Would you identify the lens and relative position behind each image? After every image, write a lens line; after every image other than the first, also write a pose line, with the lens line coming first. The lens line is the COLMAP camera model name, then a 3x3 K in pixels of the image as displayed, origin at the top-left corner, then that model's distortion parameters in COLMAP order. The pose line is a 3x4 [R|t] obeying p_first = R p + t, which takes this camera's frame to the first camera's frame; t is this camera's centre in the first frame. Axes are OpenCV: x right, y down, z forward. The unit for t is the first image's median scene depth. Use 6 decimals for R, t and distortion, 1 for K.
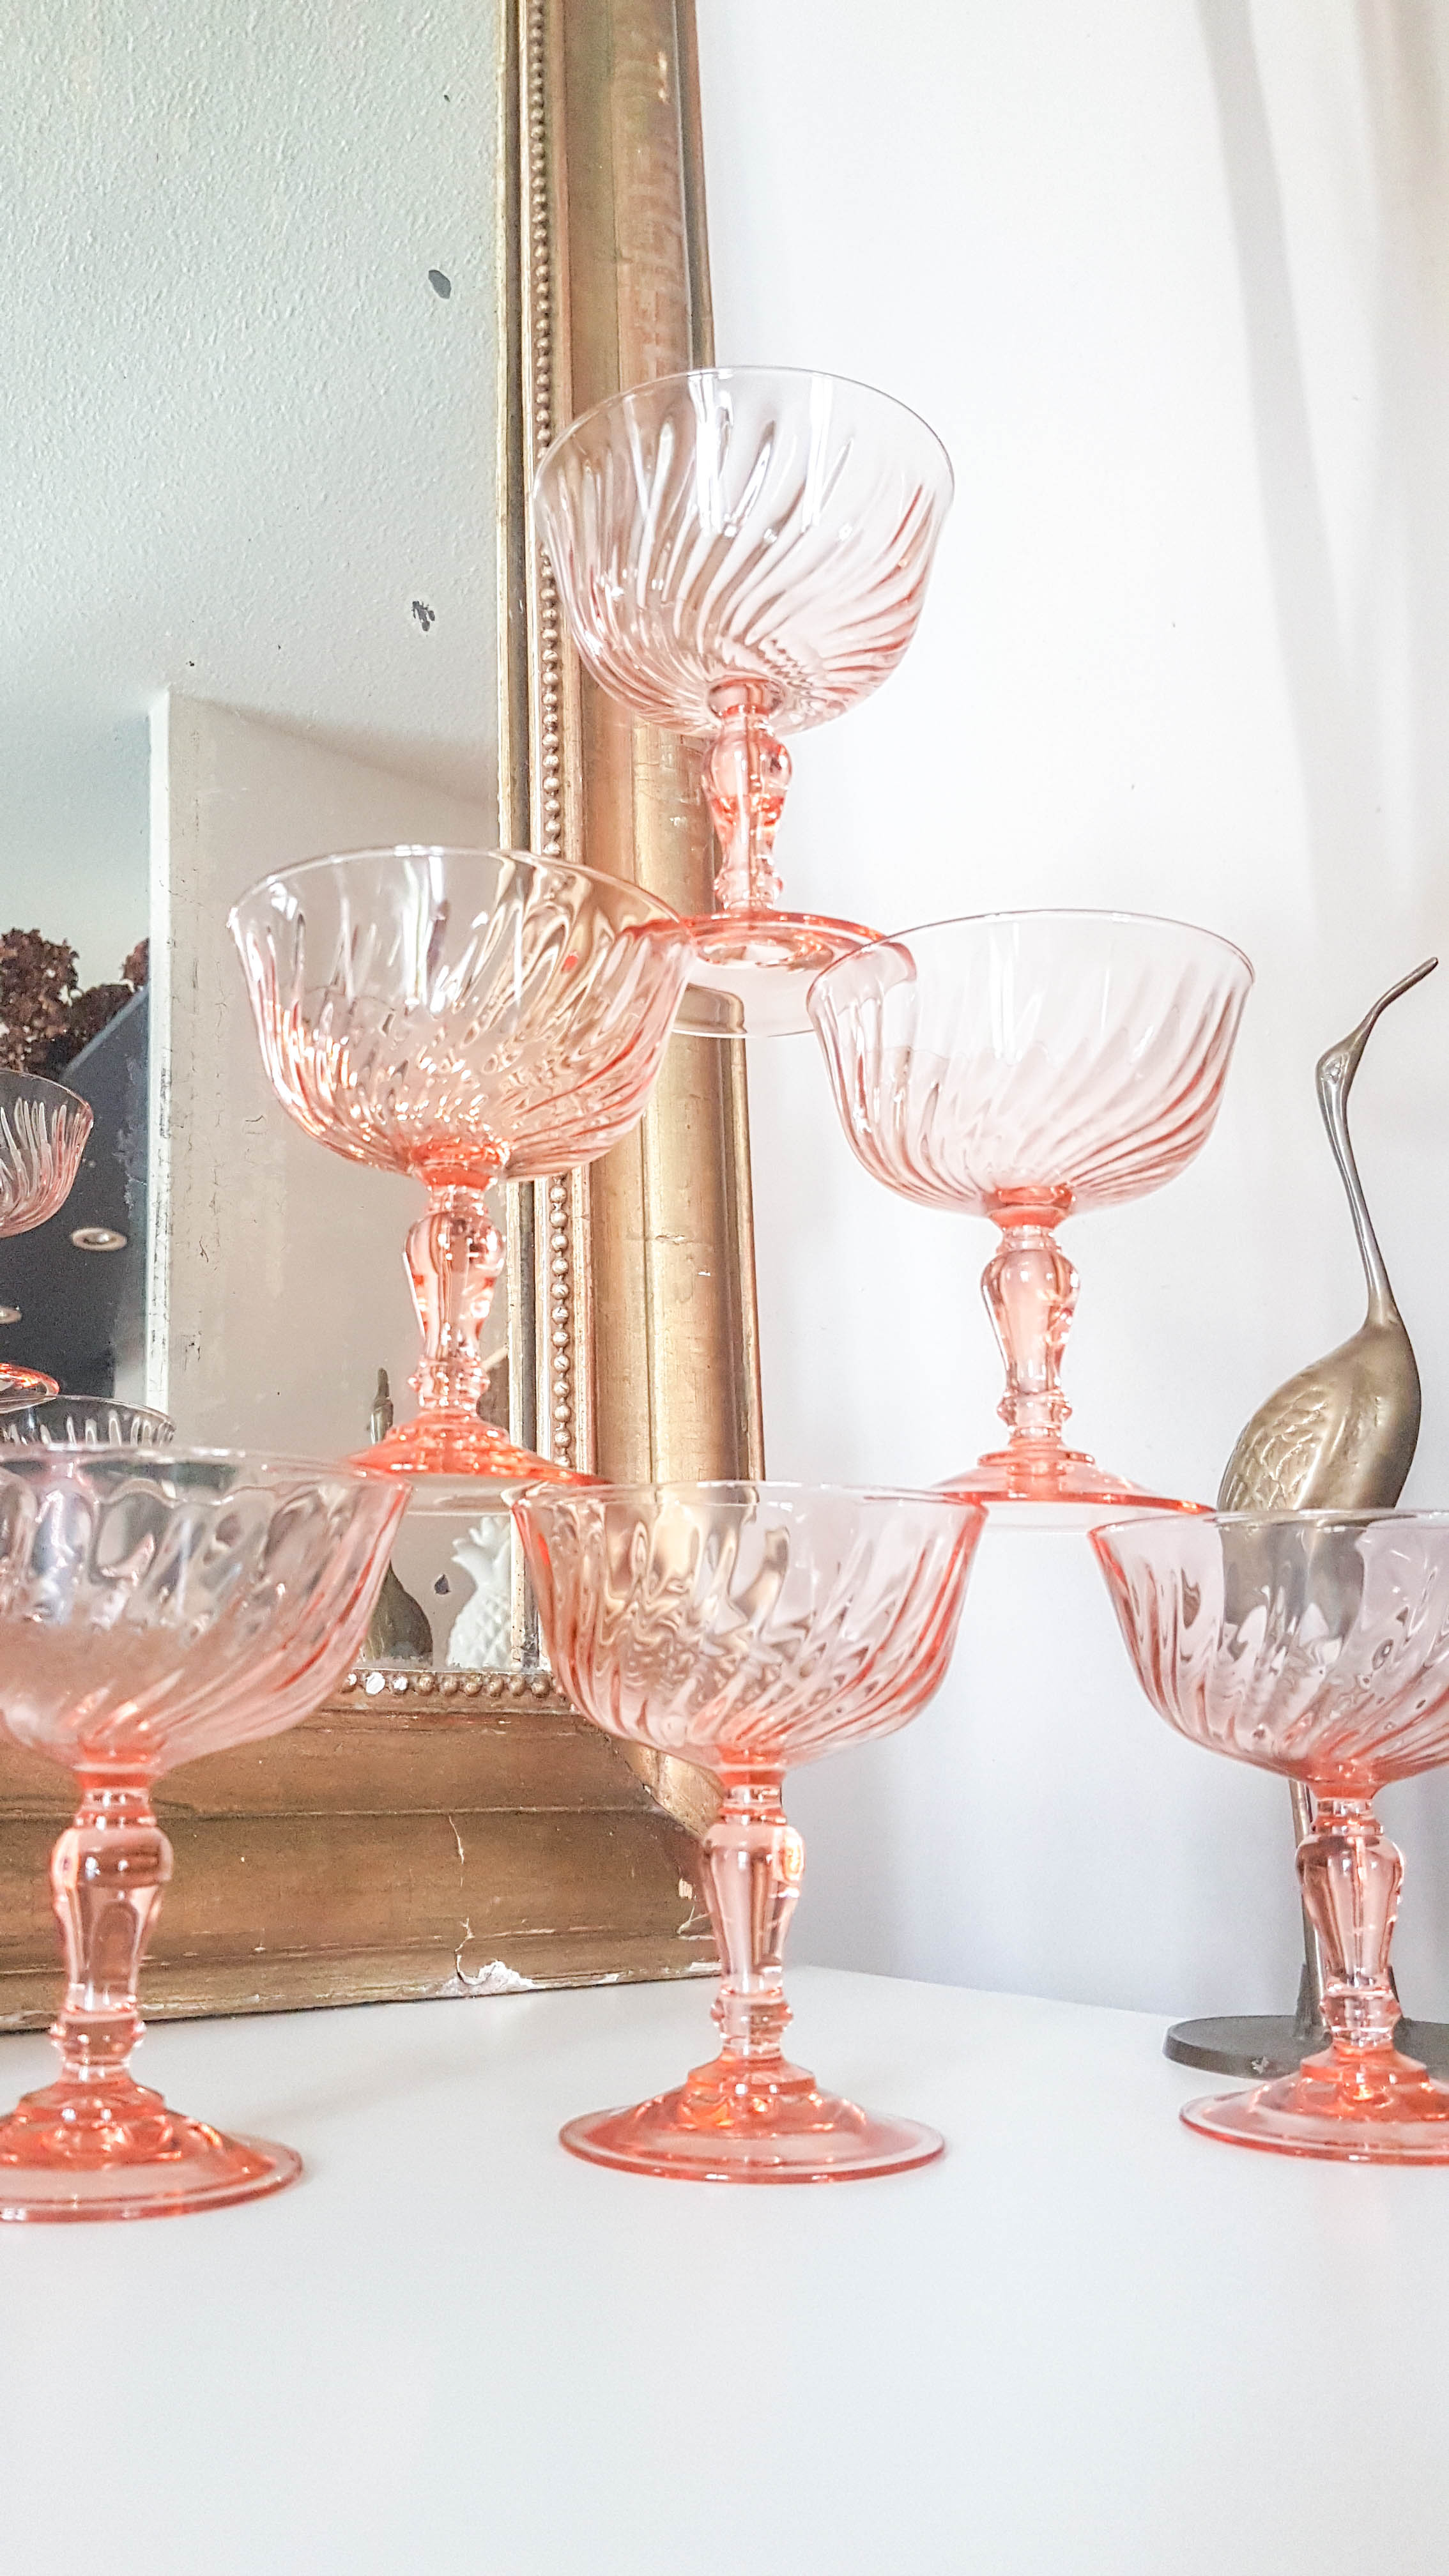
lens RADIAL K [[2059.0, 0, 713.3], [0, 2059.0, 1217.2], [0, 0, 1]] dist [0.234652, -0.478954]
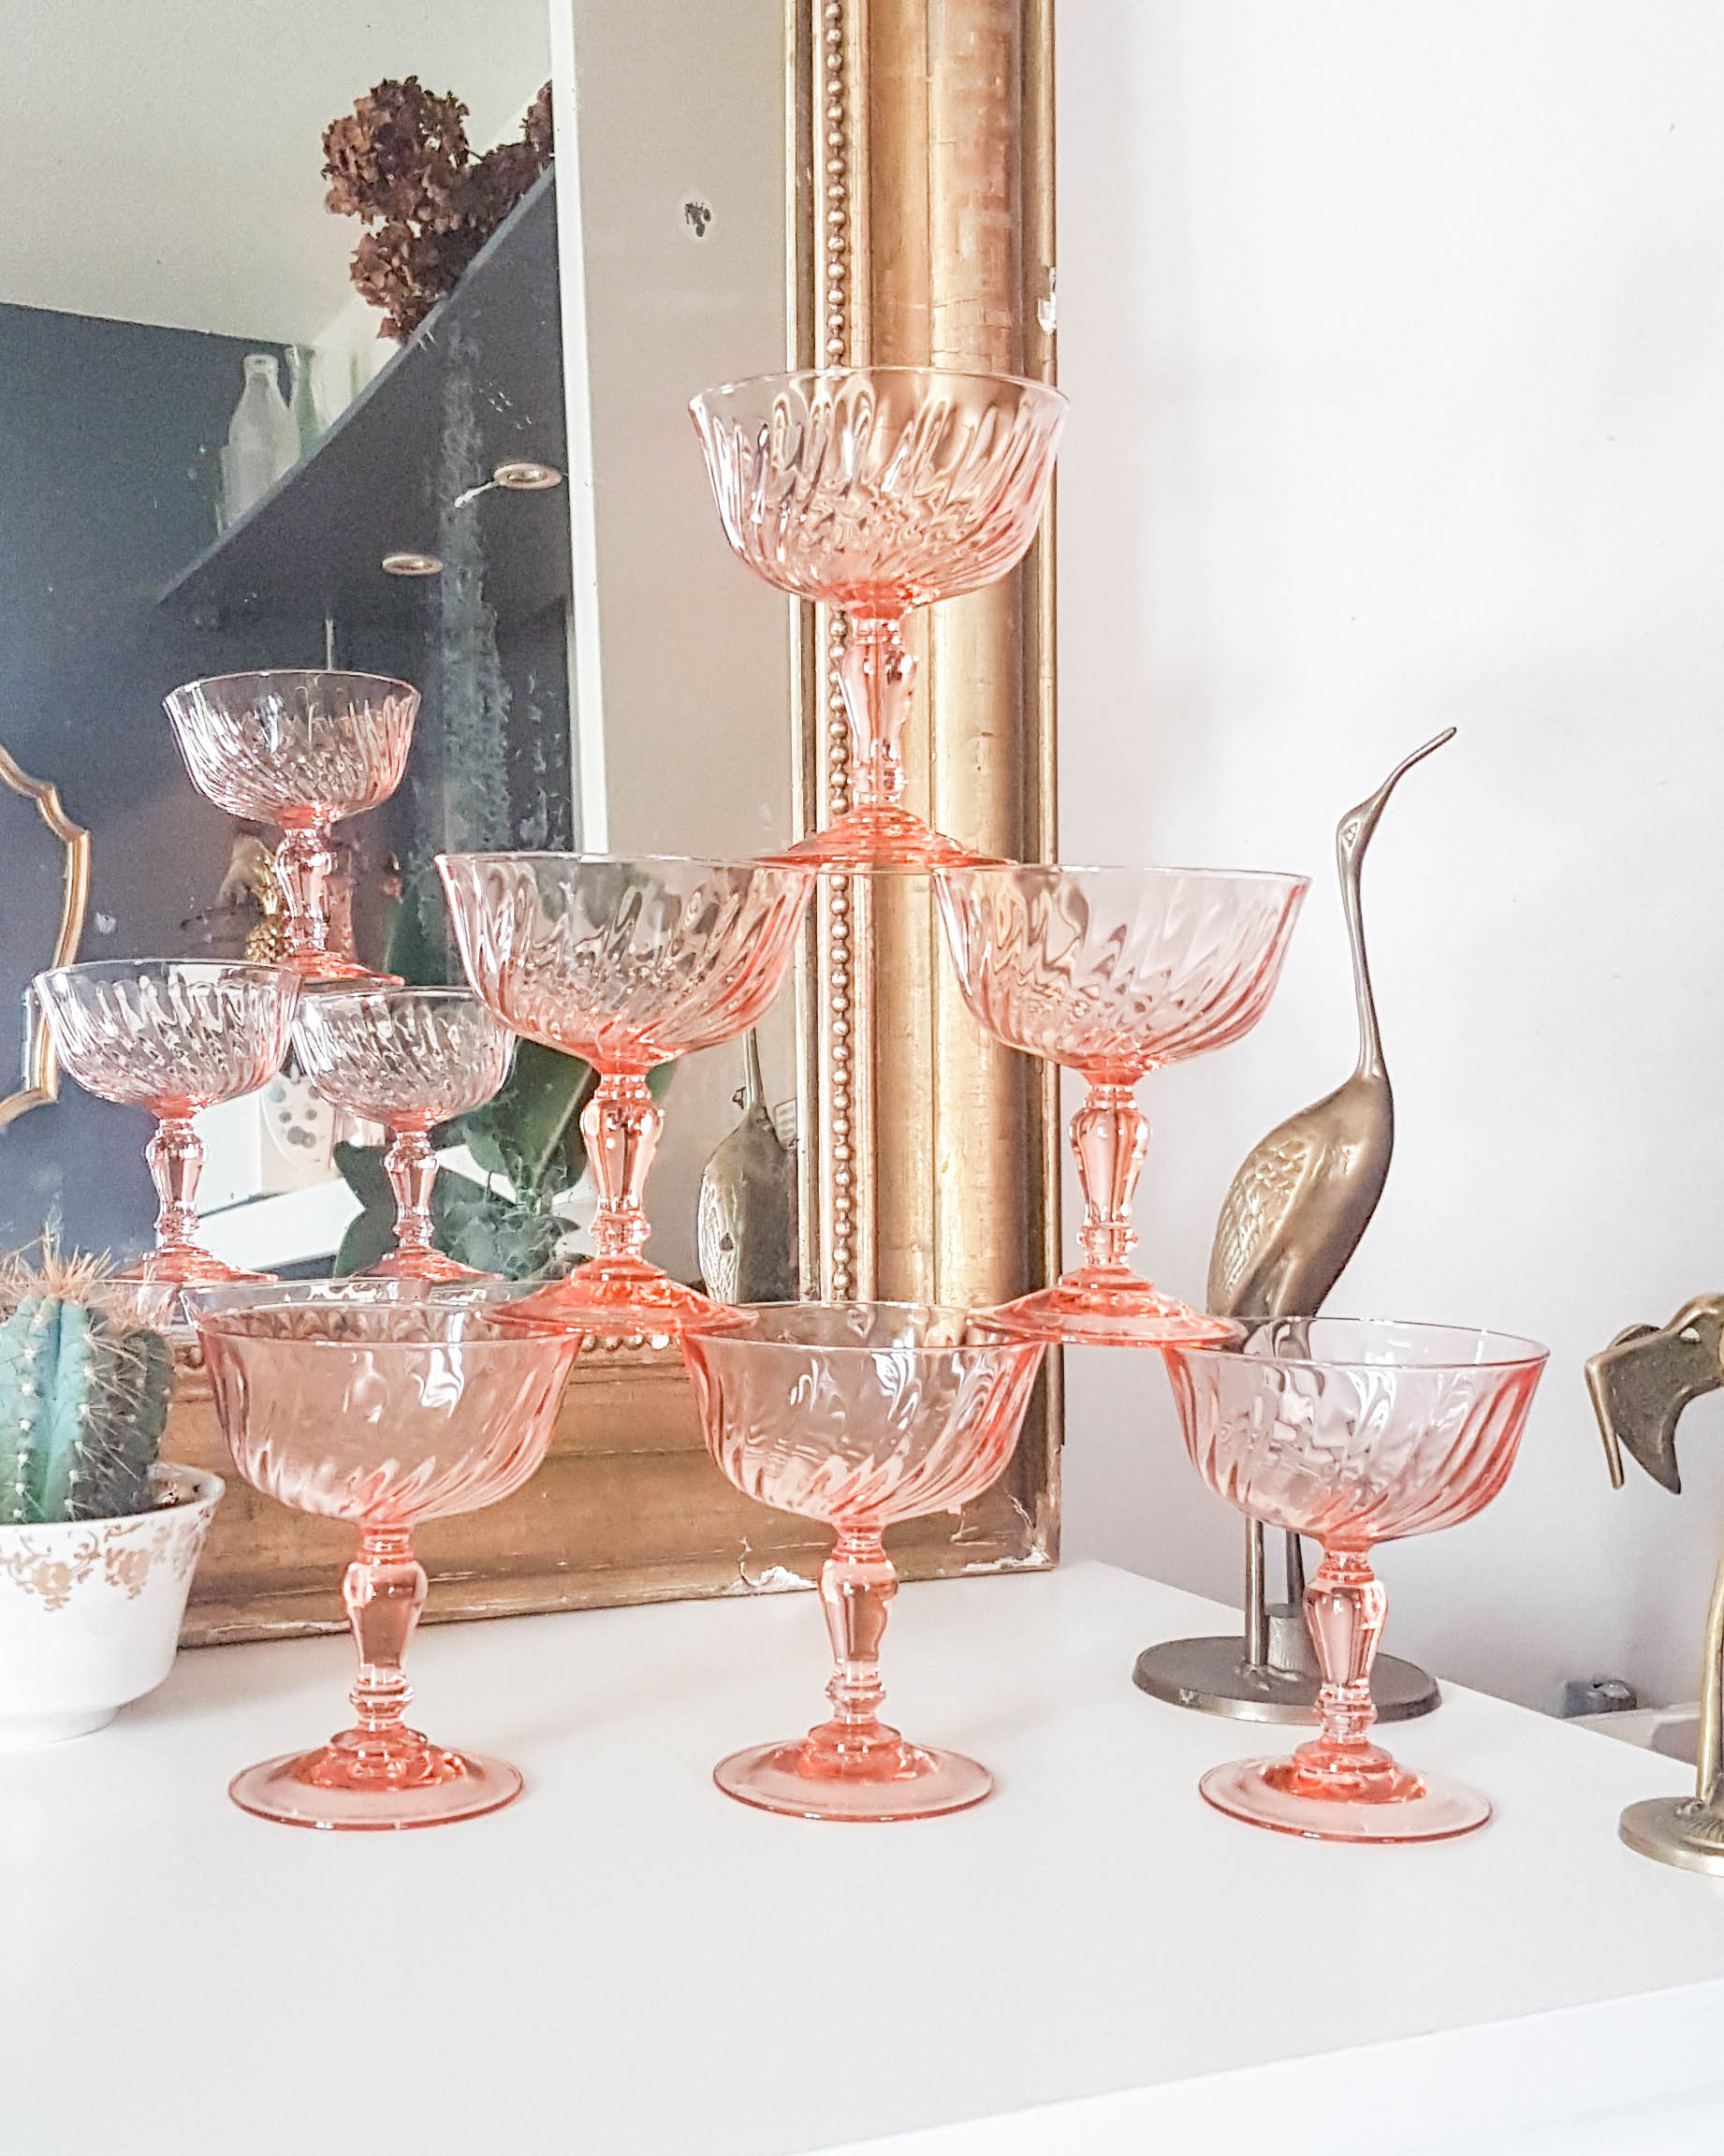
lens RADIAL K [[3097.9, 0, 862.0], [0, 3097.9, 1078.0], [0, 0, 1]] dist [0.220930, -0.061433]
pose [[0.978959, 0.022153, -0.202850, 0.347668], [0.035112, 0.960975, 0.274396, -0.455563], [0.201013, -0.275745, 0.939978, -0.639695]]
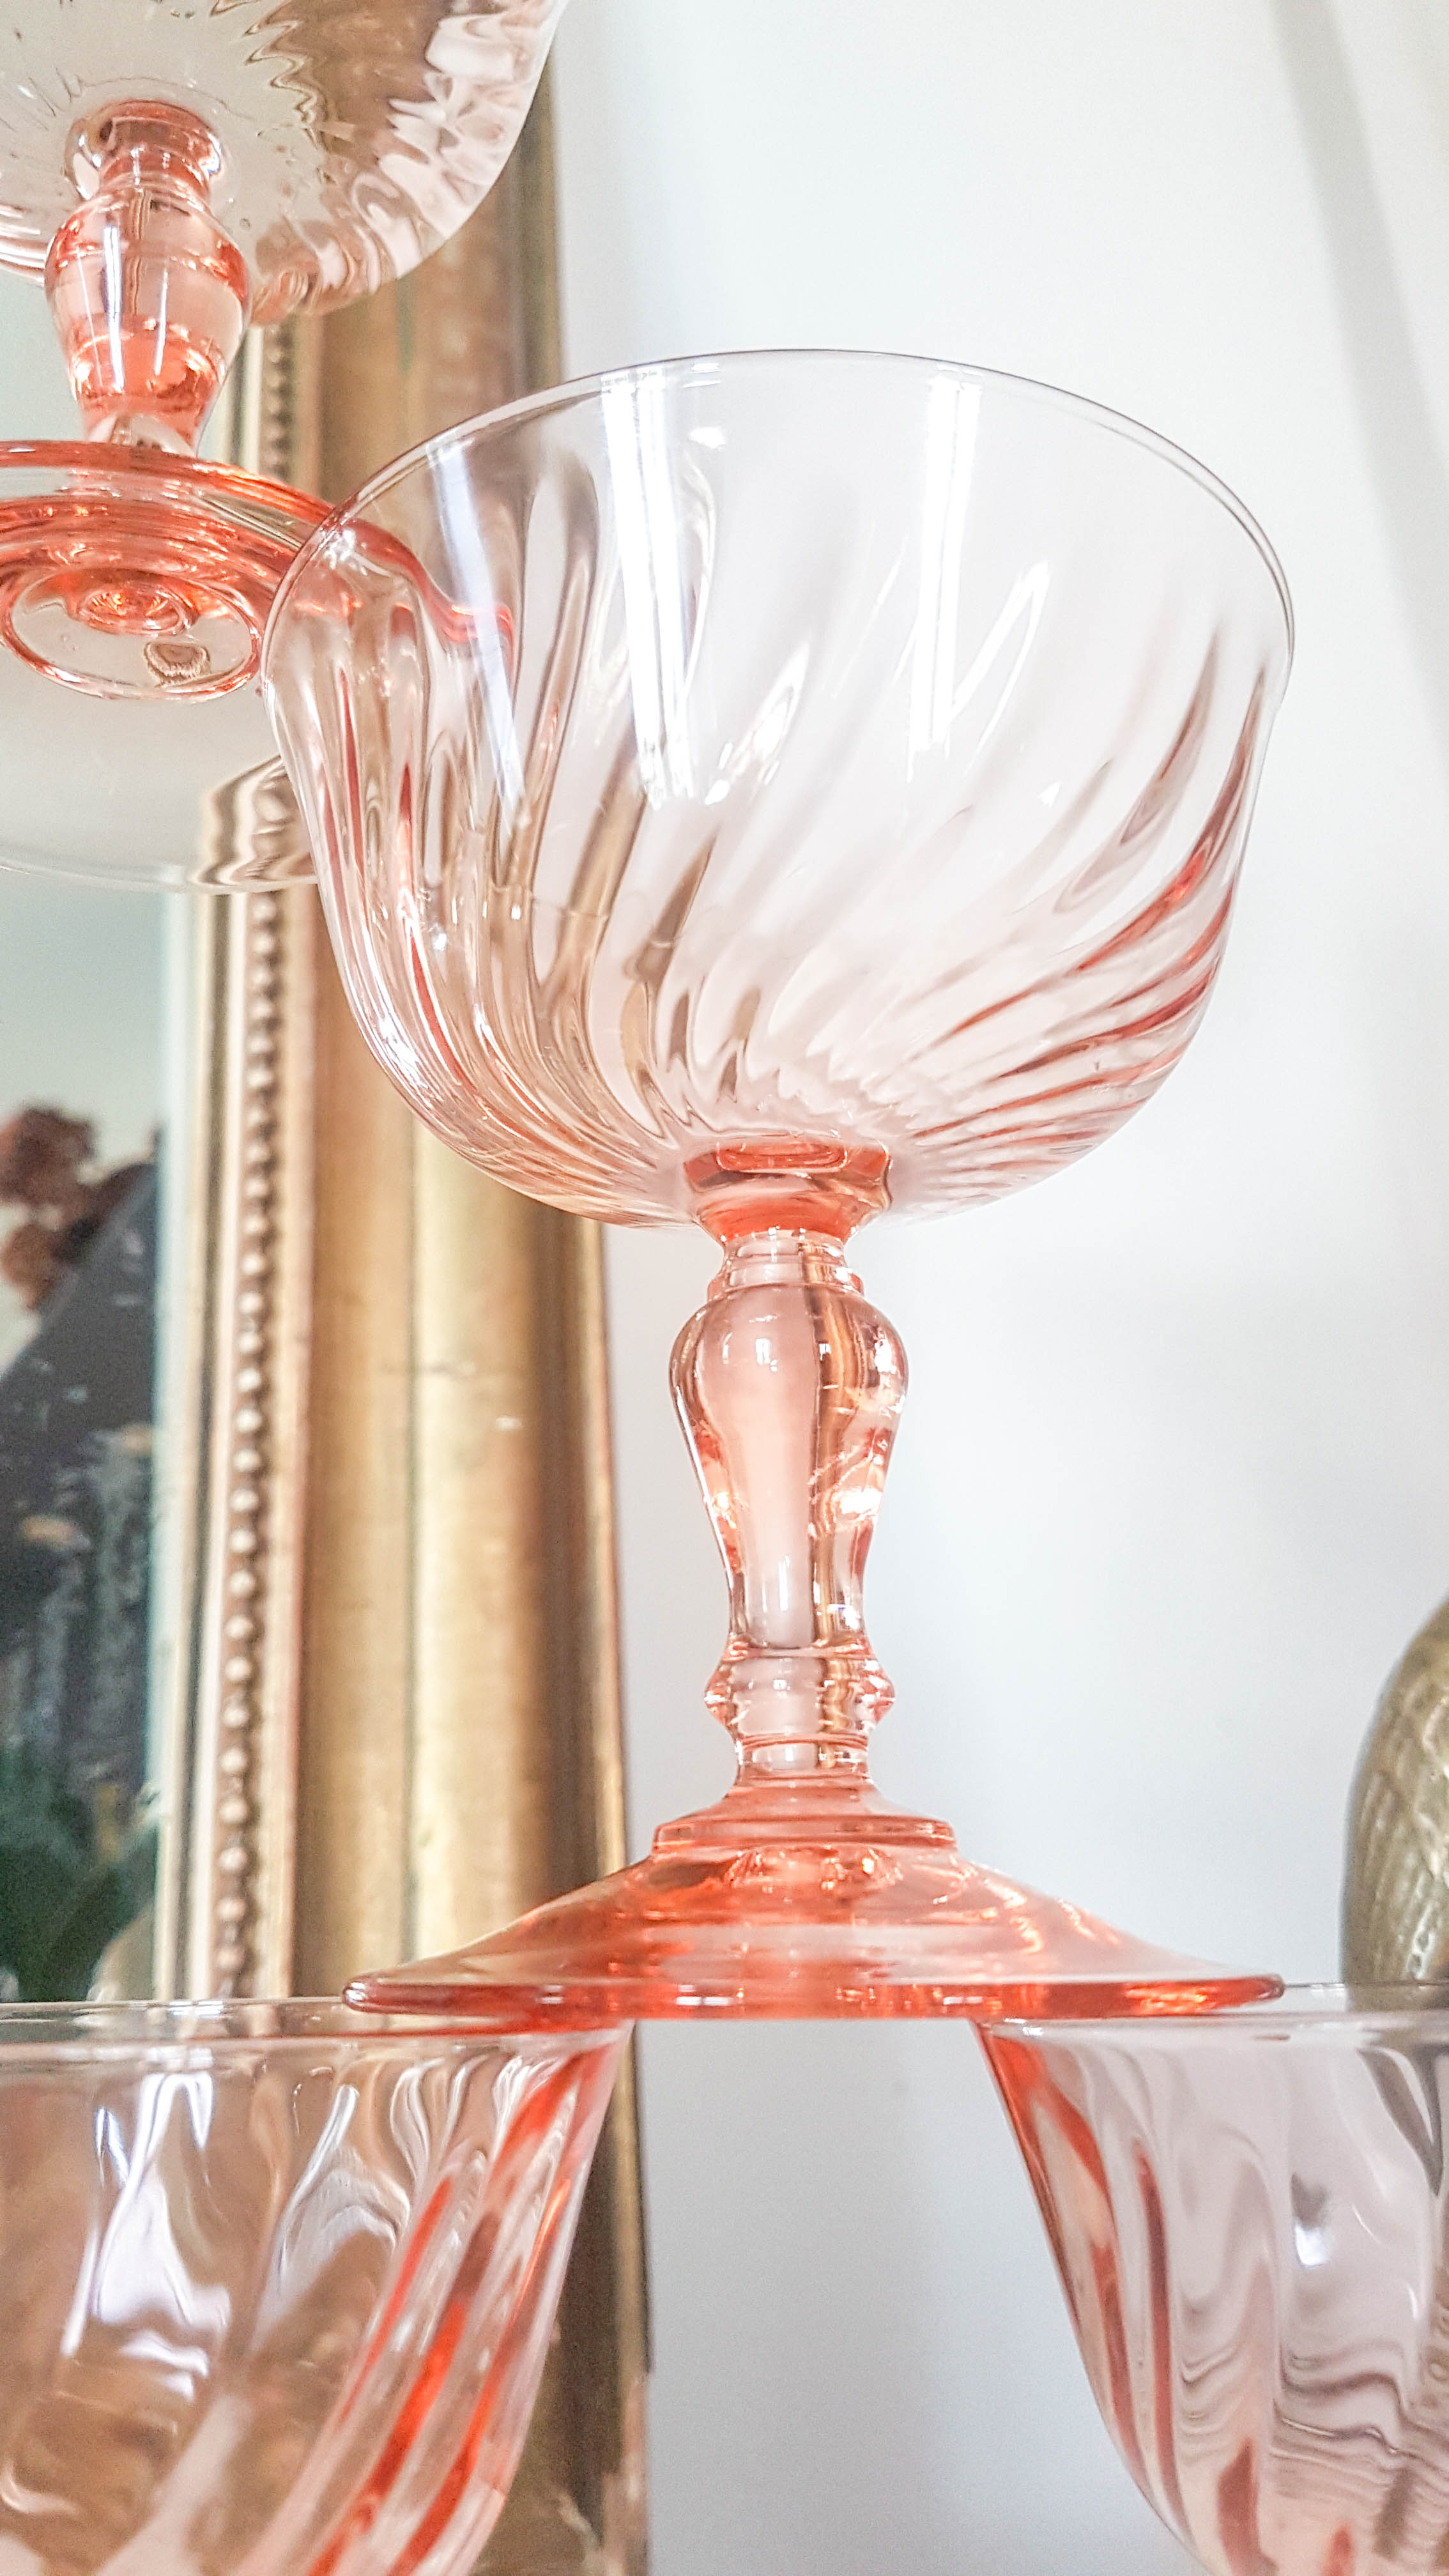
lens RADIAL K [[2059.0, 0, 713.3], [0, 2059.0, 1217.2], [0, 0, 1]] dist [0.234652, -0.478954]
pose [[0.995067, -0.059313, -0.079526, 0.160944], [0.052283, 0.994771, -0.087735, 0.034056], [0.084314, 0.083144, 0.992964, 0.549934]]
